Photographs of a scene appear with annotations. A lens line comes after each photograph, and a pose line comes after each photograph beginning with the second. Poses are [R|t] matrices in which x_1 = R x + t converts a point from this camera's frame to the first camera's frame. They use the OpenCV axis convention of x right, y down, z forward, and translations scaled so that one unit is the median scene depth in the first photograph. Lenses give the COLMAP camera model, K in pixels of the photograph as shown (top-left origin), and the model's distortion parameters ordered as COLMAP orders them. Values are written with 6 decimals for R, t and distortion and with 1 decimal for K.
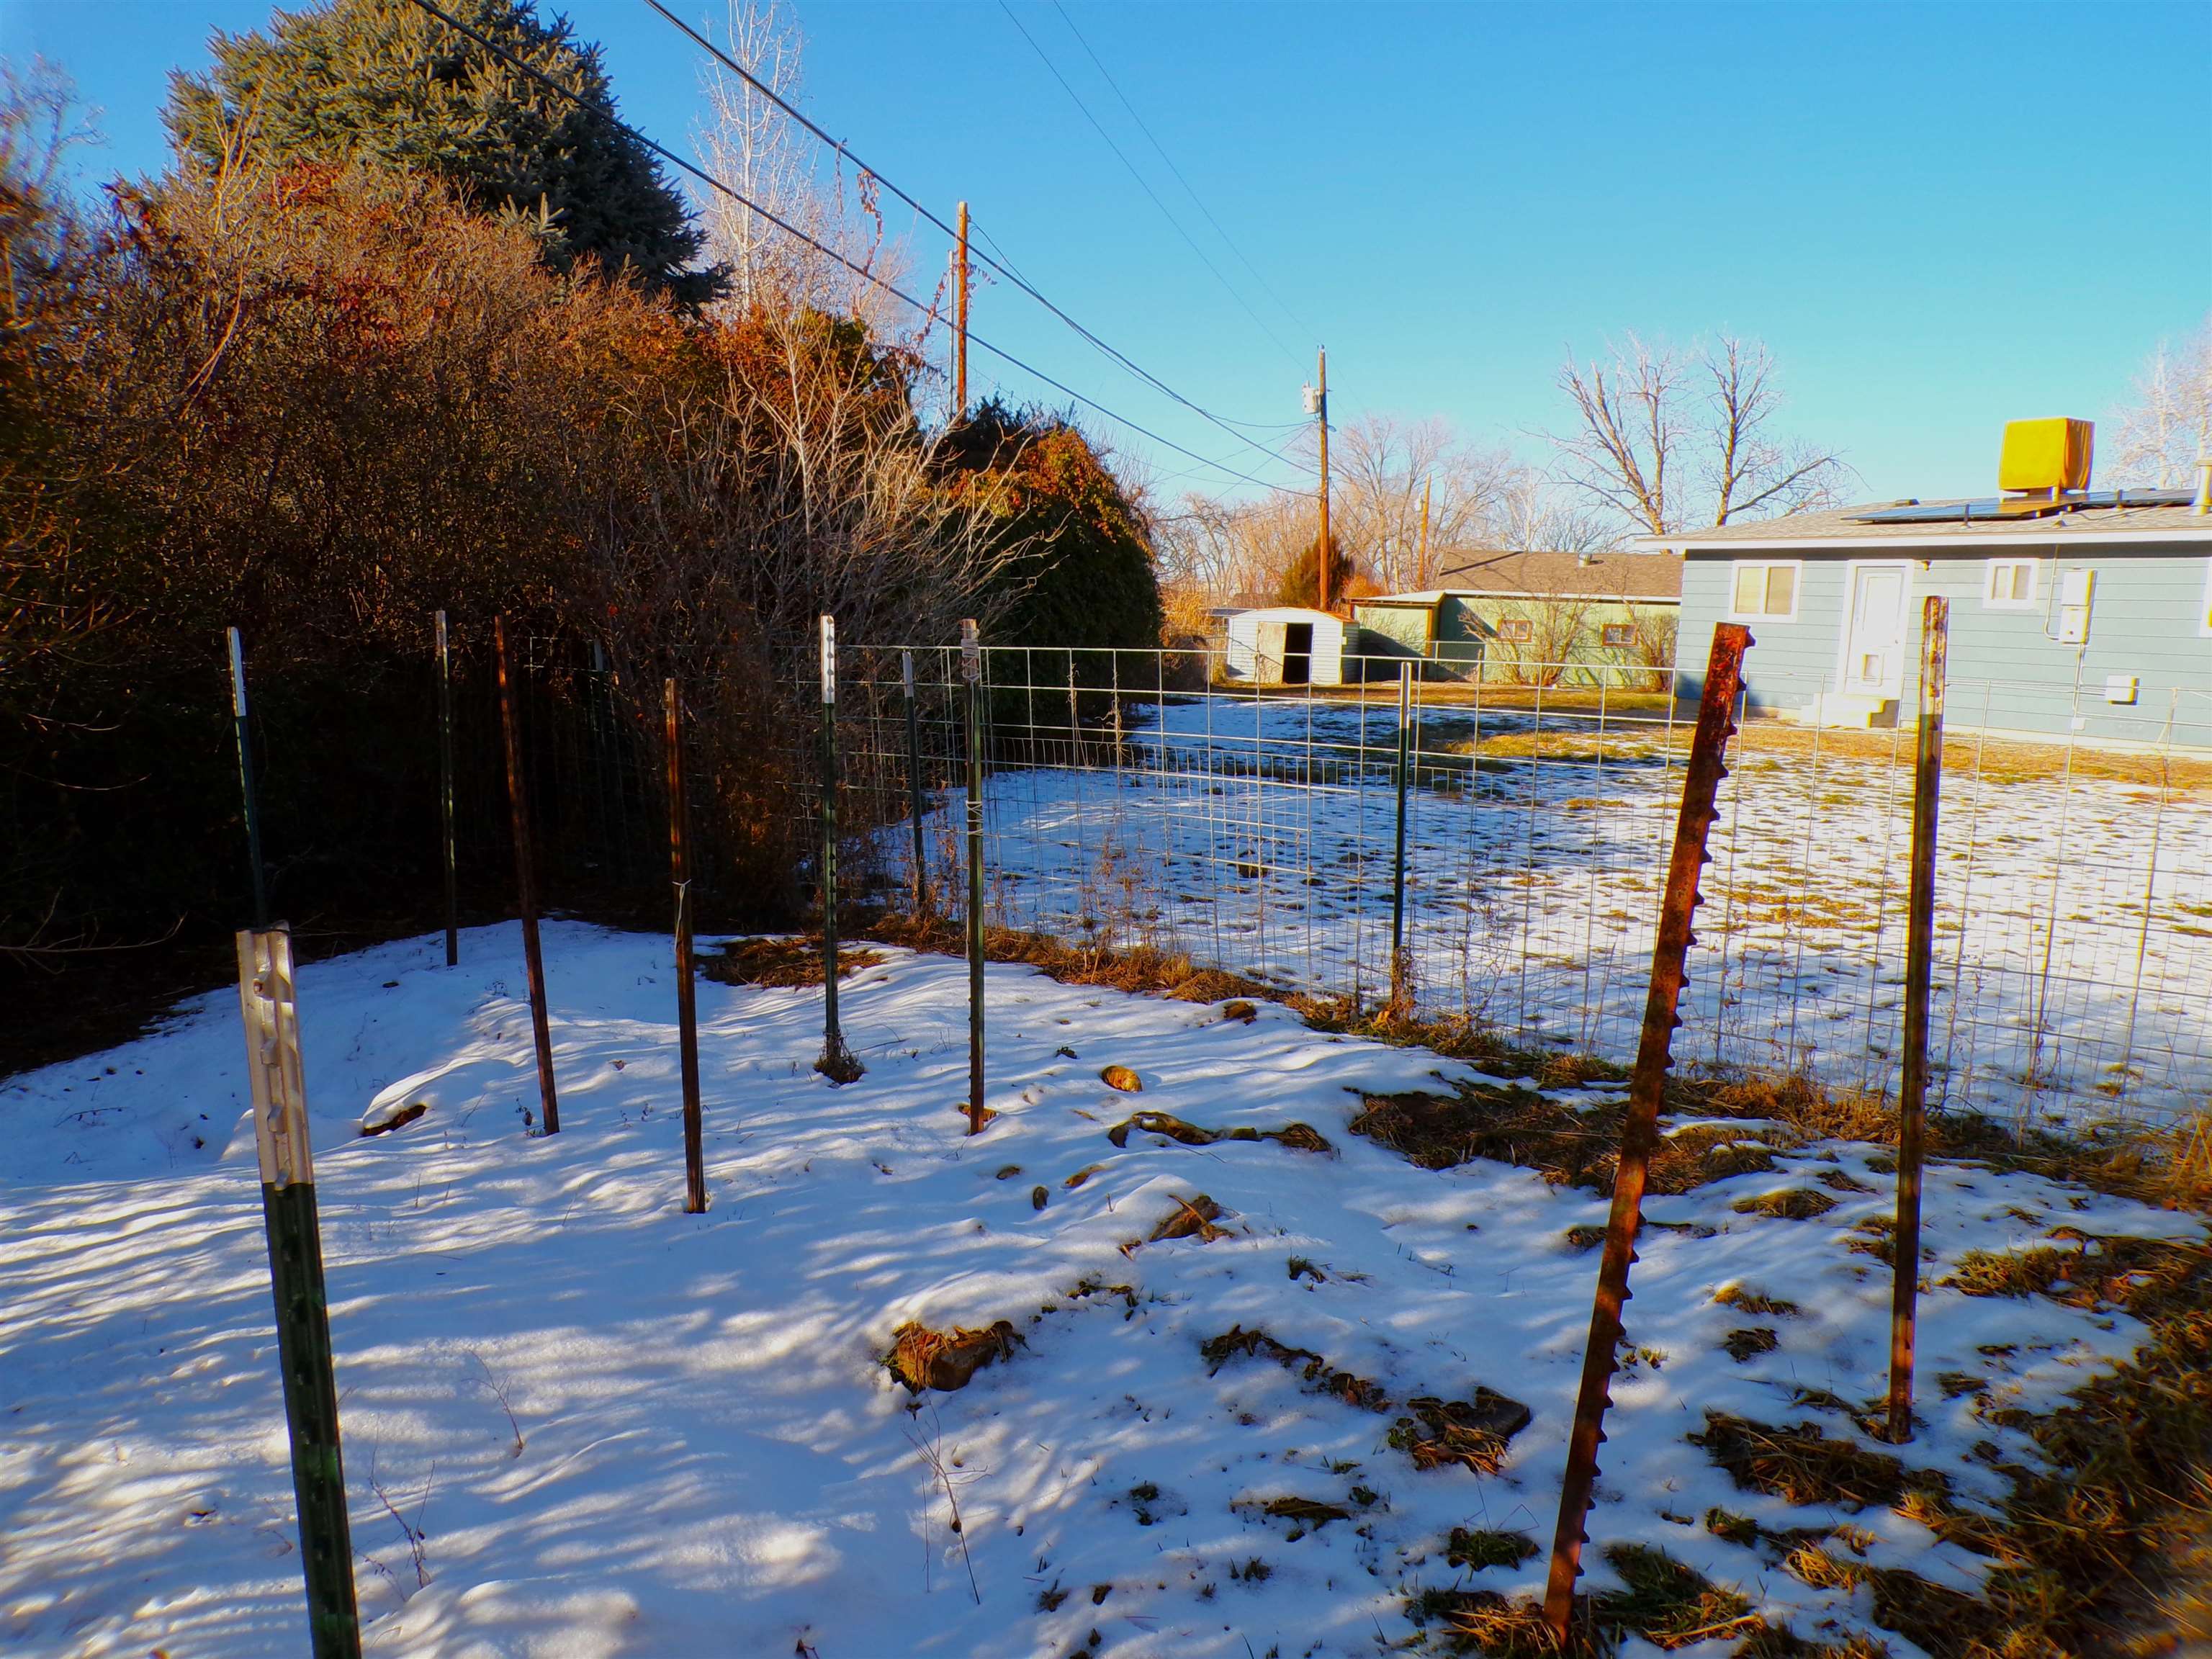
lens RADIAL K [[1499.8, 0, 1084.5], [0, 1499.8, 848.9], [0, 0, 1]] dist [-0.045719, 0.022969]
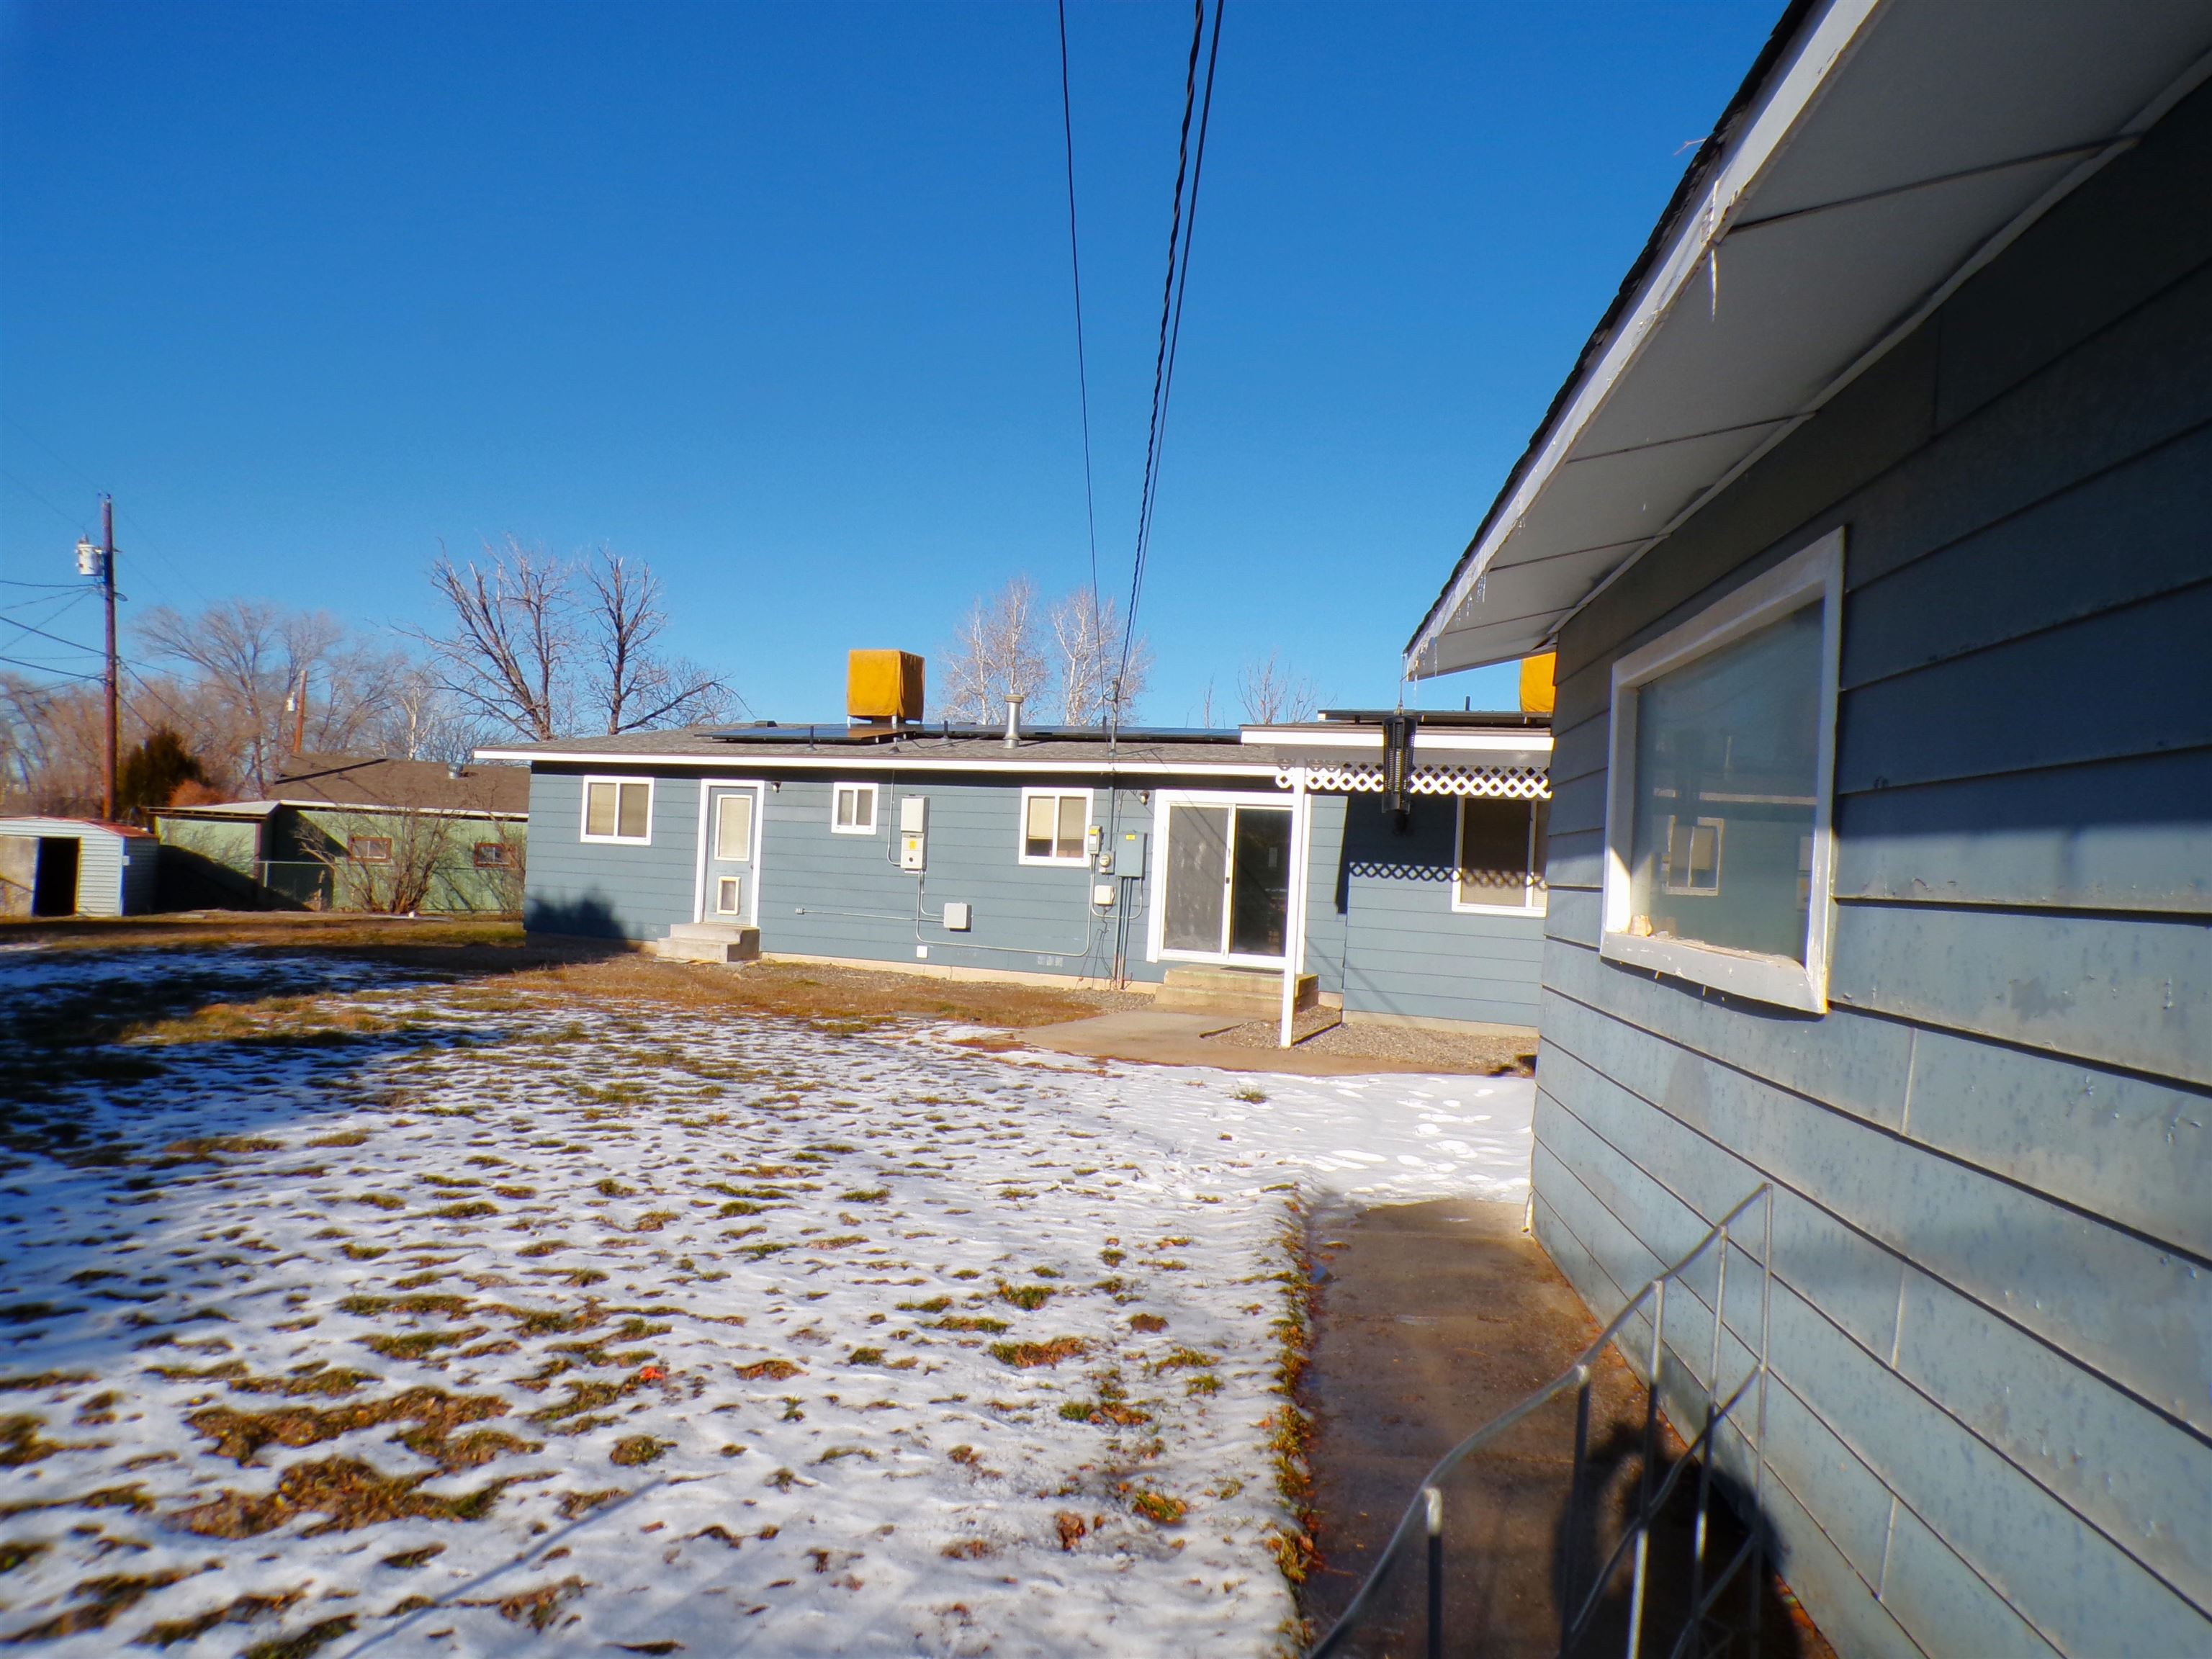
lens RADIAL K [[1499.8, 0, 1084.5], [0, 1499.8, 848.9], [0, 0, 1]] dist [-0.045719, 0.022969]
pose [[0.775901, 0.011617, 0.630748, 0.071212], [0.078283, 0.990330, -0.114537, -0.016676], [-0.625979, 0.138246, 0.767488, 0.088715]]
